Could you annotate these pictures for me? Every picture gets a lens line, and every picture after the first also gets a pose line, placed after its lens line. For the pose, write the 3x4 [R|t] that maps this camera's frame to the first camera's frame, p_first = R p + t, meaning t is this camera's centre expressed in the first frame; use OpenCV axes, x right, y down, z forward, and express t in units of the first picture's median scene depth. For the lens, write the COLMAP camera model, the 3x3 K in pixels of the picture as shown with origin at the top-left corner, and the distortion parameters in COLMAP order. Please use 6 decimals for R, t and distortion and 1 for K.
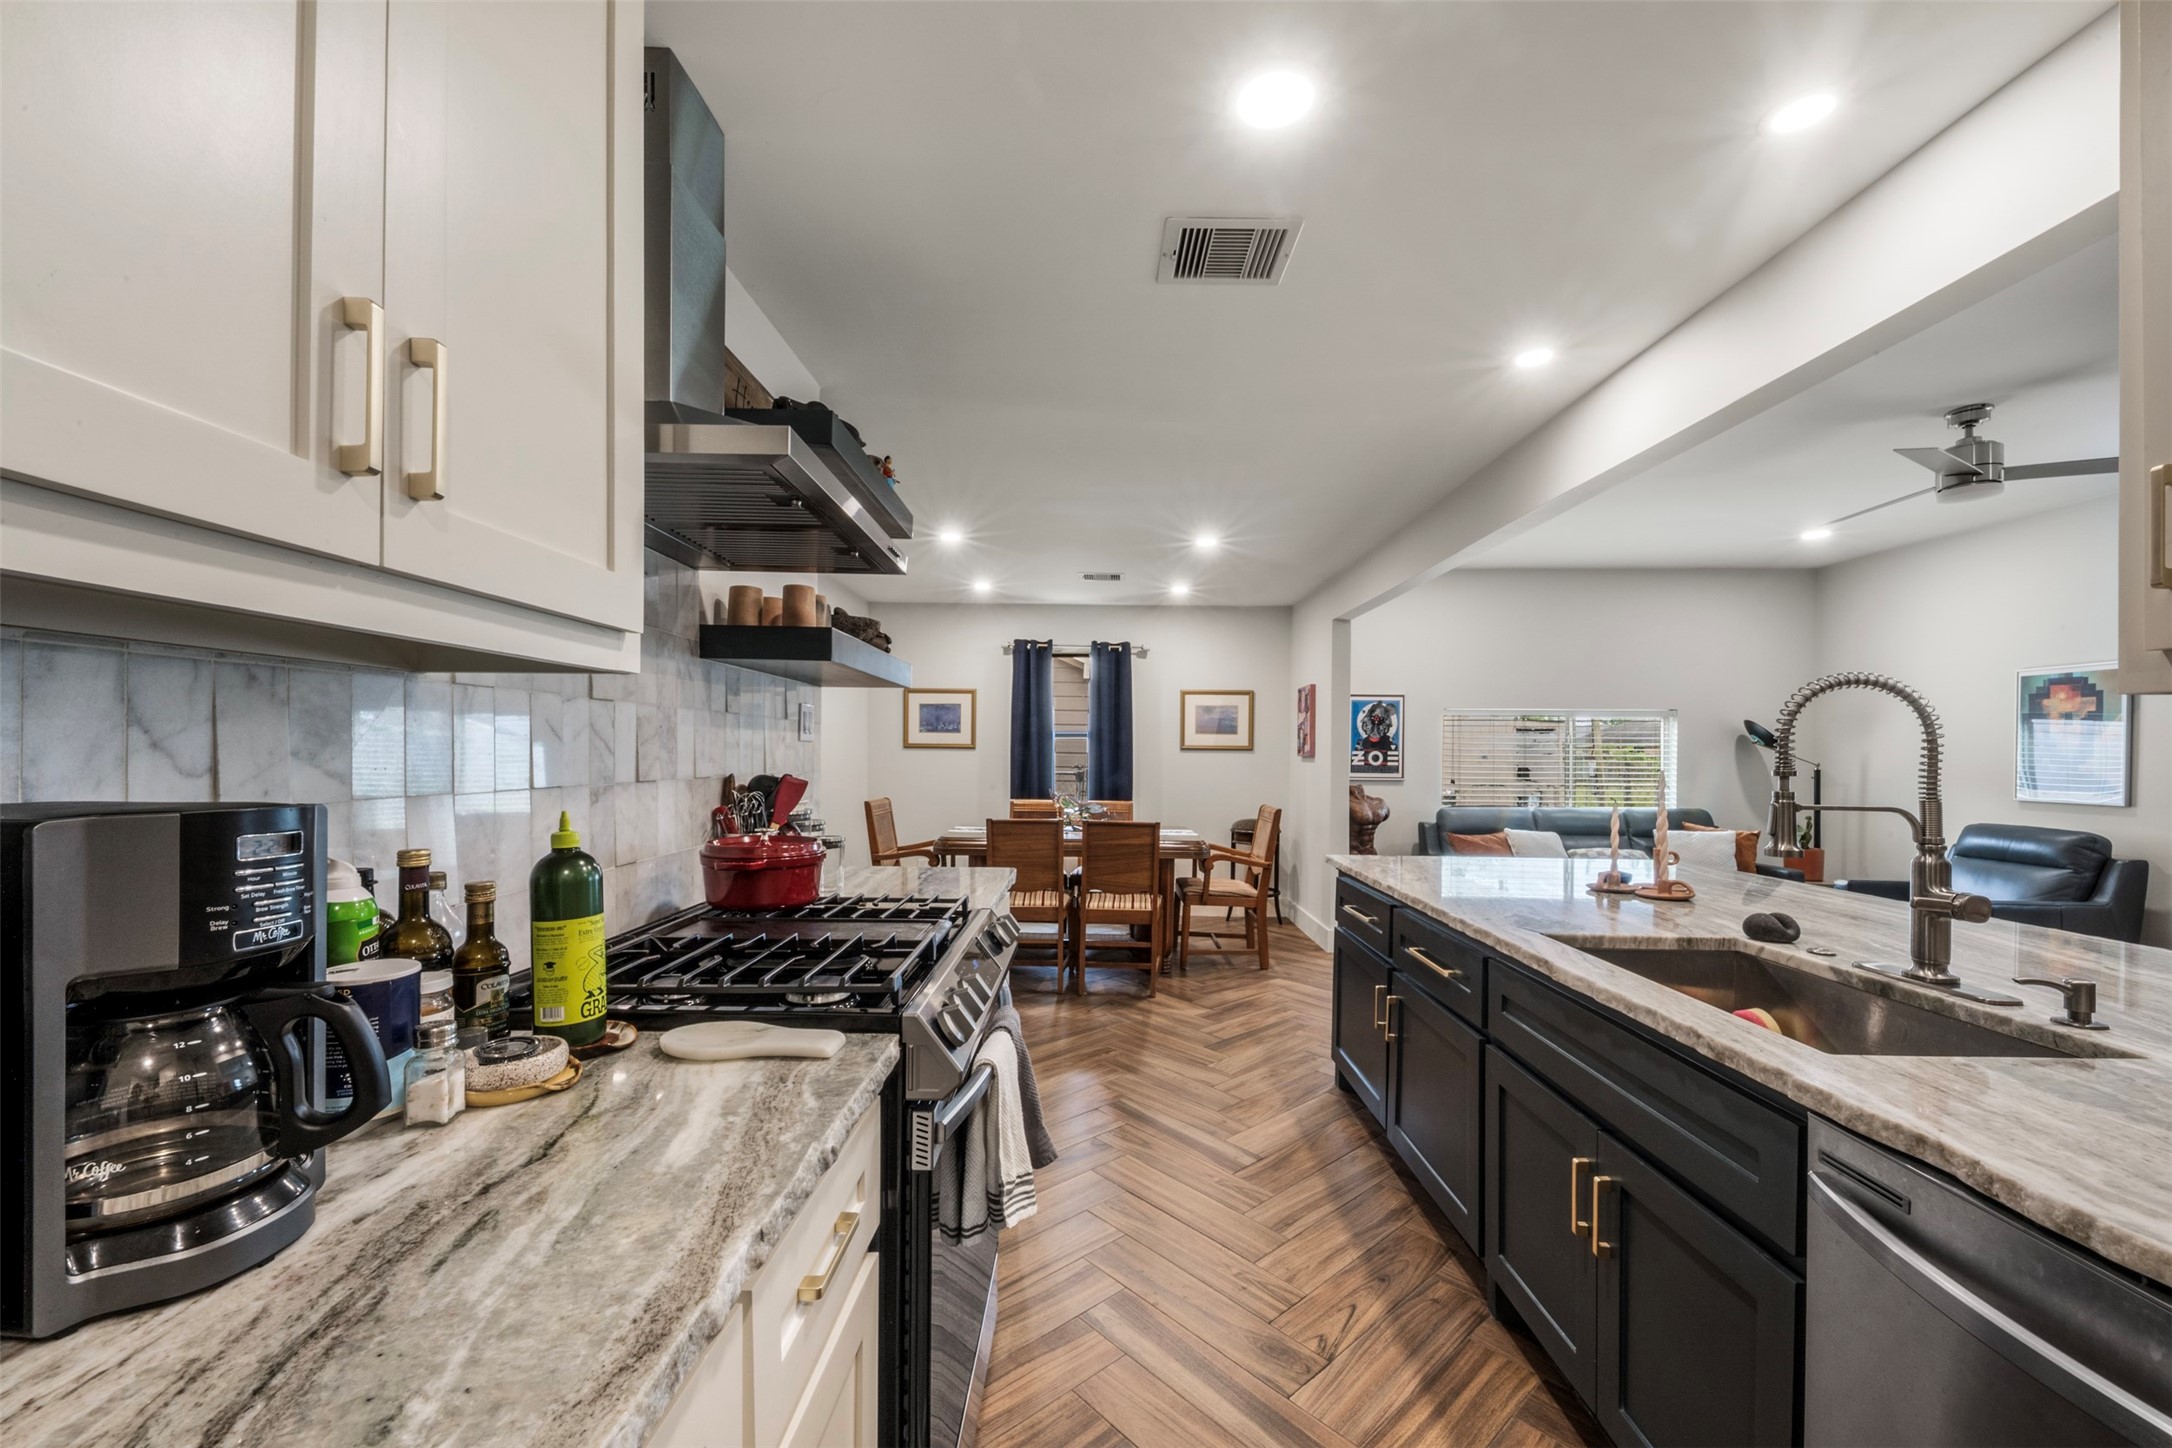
lens RADIAL K [[856.1, 0, 1092.4], [0, 856.1, 756.6], [0, 0, 1]] dist [0.014530, -0.000052]
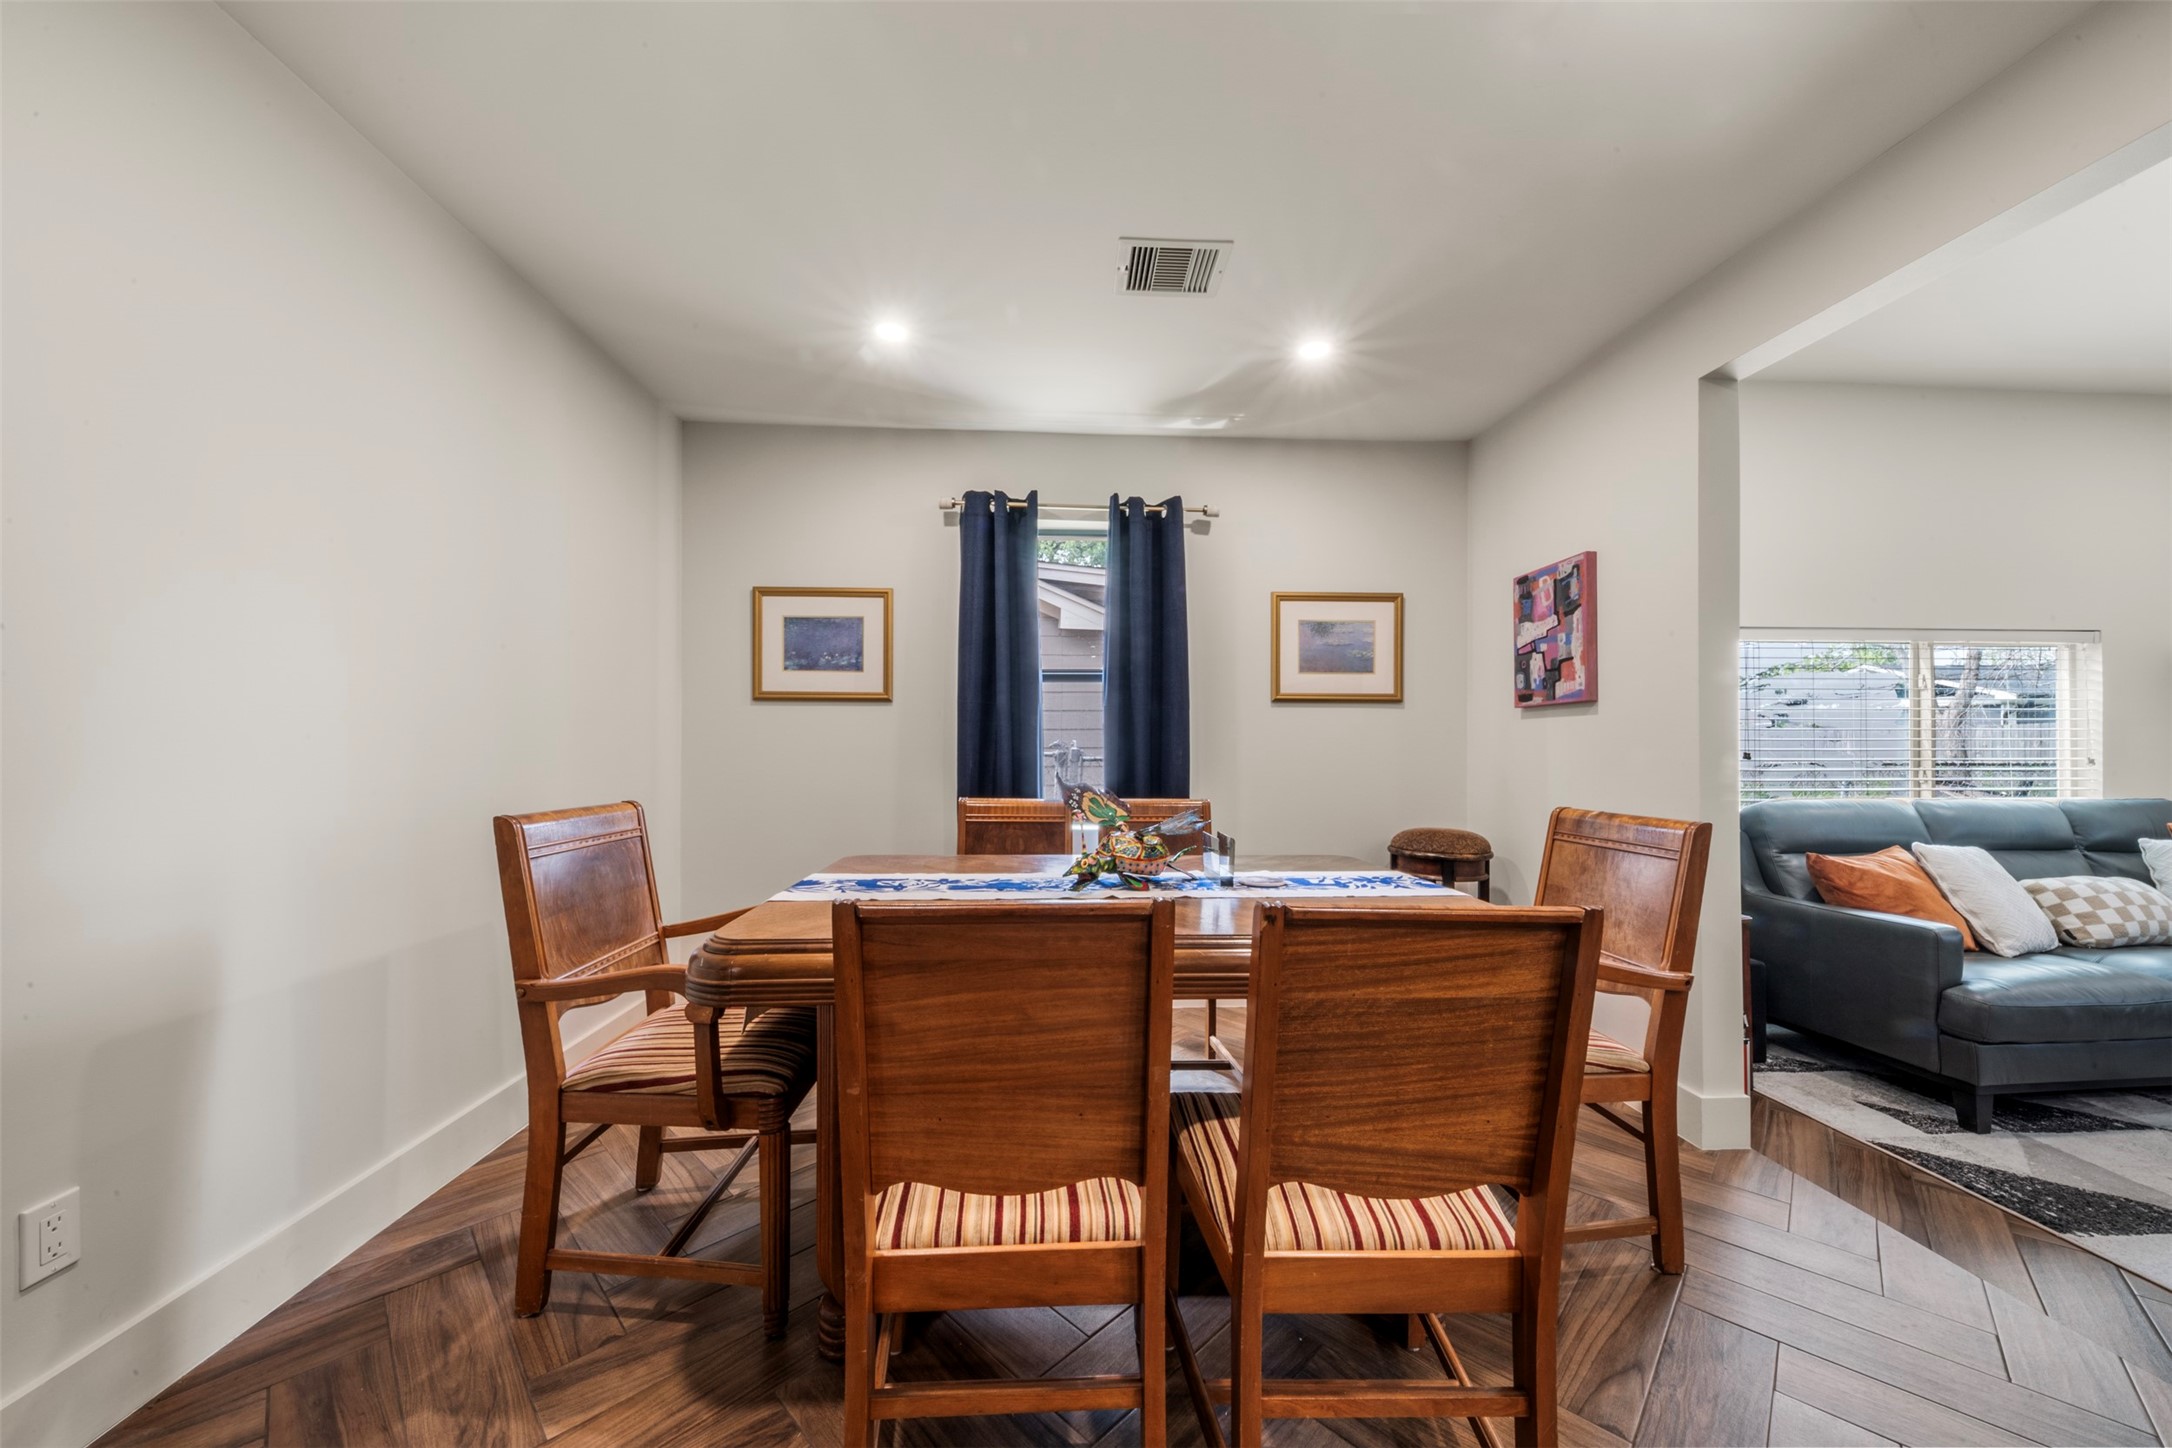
lens RADIAL K [[774.7, 0, 1081.1], [0, 774.7, 742.3], [0, 0, 1]] dist [0.016686, -0.007349]
pose [[0.998529, -0.006810, 0.053798, -0.045954], [0.007367, 0.999921, -0.010160, 0.022178], [-0.053725, 0.010542, 0.998500, 0.522554]]
